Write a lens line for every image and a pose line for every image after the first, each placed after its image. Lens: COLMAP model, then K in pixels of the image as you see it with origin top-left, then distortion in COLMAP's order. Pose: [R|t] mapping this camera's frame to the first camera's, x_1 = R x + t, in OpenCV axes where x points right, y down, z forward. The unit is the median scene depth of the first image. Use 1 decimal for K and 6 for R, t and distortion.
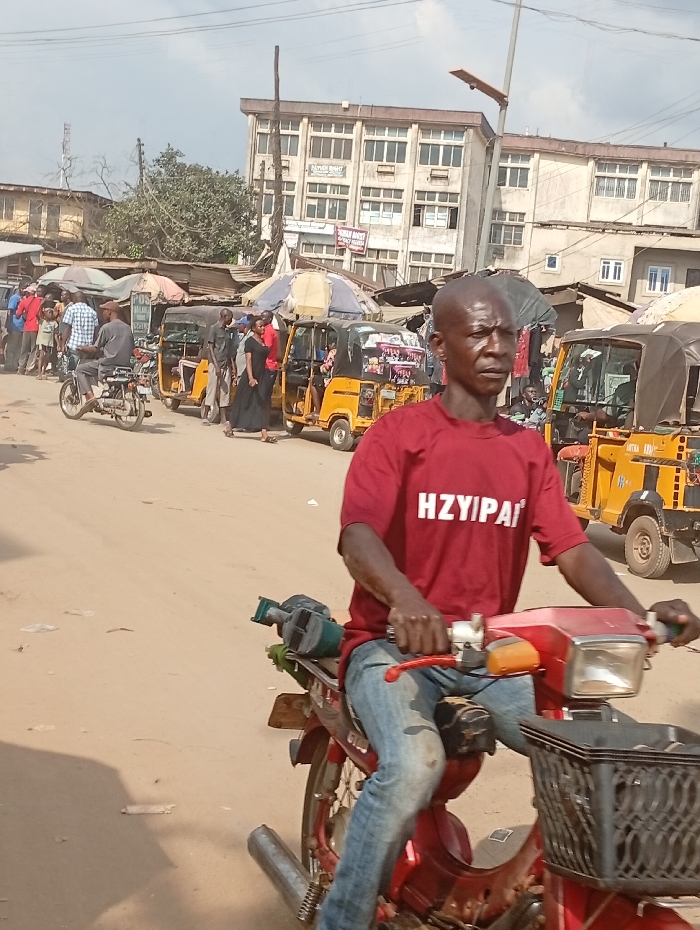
lens RADIAL K [[1449.2, 0, 347.6], [0, 1449.2, 468.3], [0, 0, 1]] dist [0.188479, 0.000000]
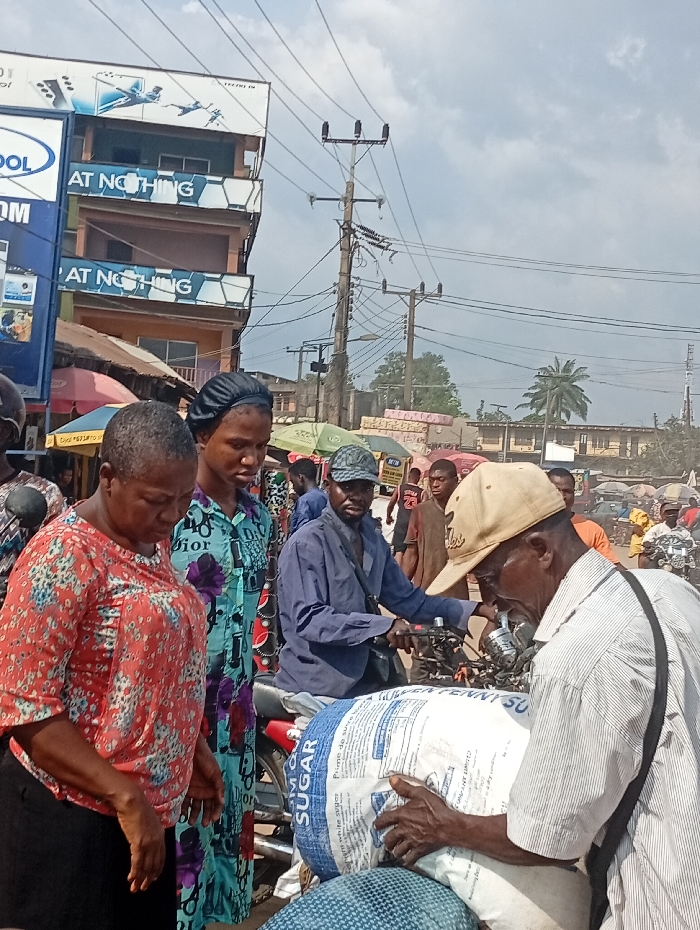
lens RADIAL K [[1449.2, 0, 356.4], [0, 1449.2, 465.7], [0, 0, 1]] dist [0.188479, 0.000000]
pose [[0.911090, -0.024758, -0.411462, 0.165279], [-0.032663, 0.990720, -0.131938, 0.062308], [0.410910, 0.133647, 0.901827, -0.504541]]
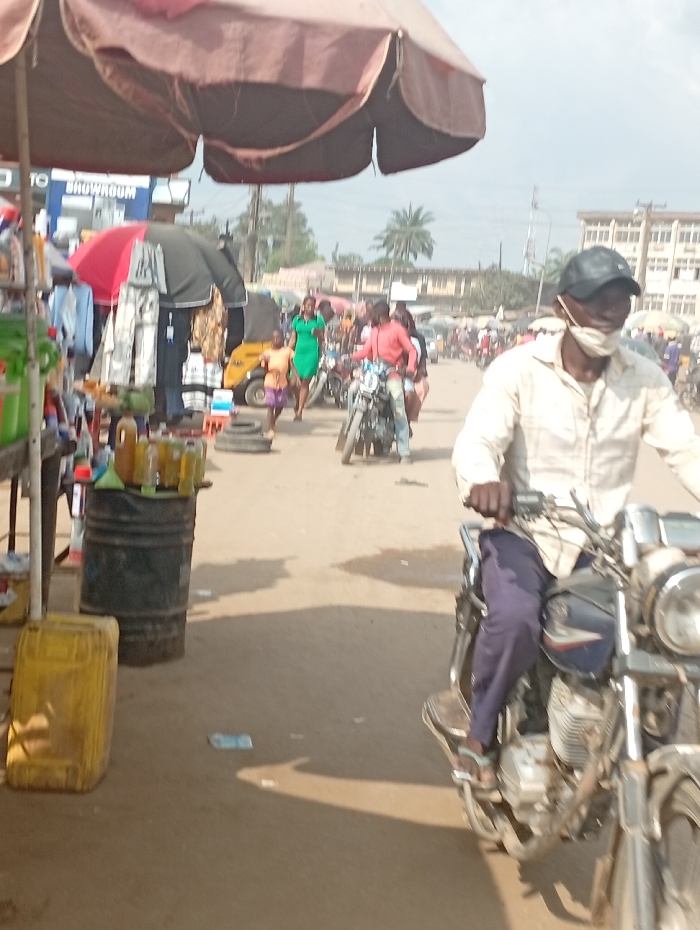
lens RADIAL K [[1449.2, 0, 346.5], [0, 1449.2, 457.2], [0, 0, 1]] dist [0.188479, 0.000000]
pose [[0.944800, -0.002519, -0.327638, 0.243609], [-0.007539, 0.999539, -0.029425, 0.093035], [0.327561, 0.030271, 0.944345, -0.727220]]
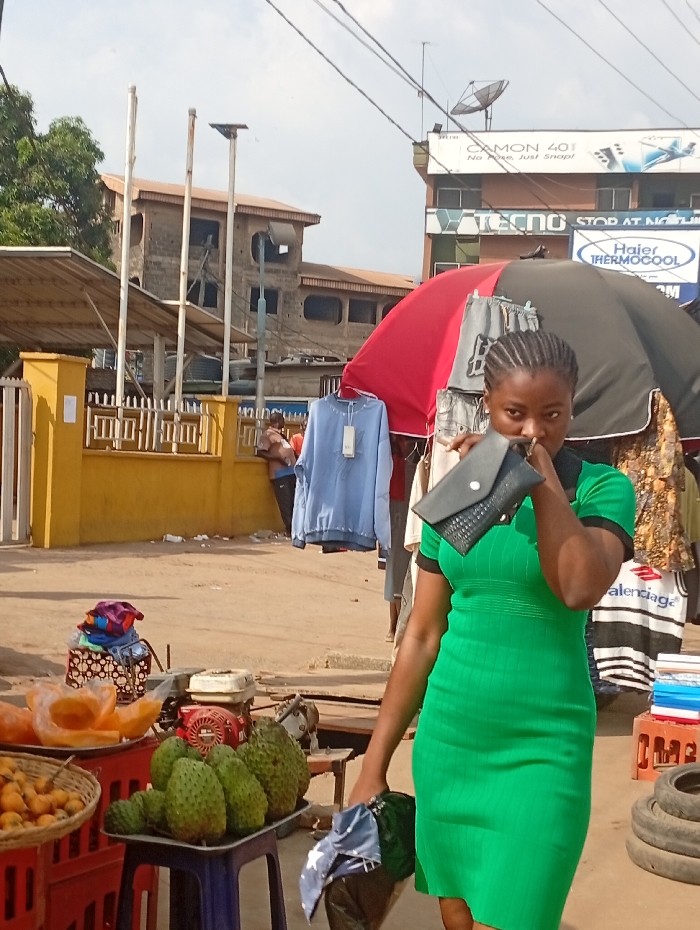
lens RADIAL K [[1449.2, 0, 346.5], [0, 1449.2, 461.3], [0, 0, 1]] dist [0.188479, 0.000000]
pose [[0.737097, -0.048365, -0.674054, 0.186902], [-0.038463, 0.992816, -0.113297, 0.071803], [0.674691, 0.109438, 0.729942, -0.572749]]
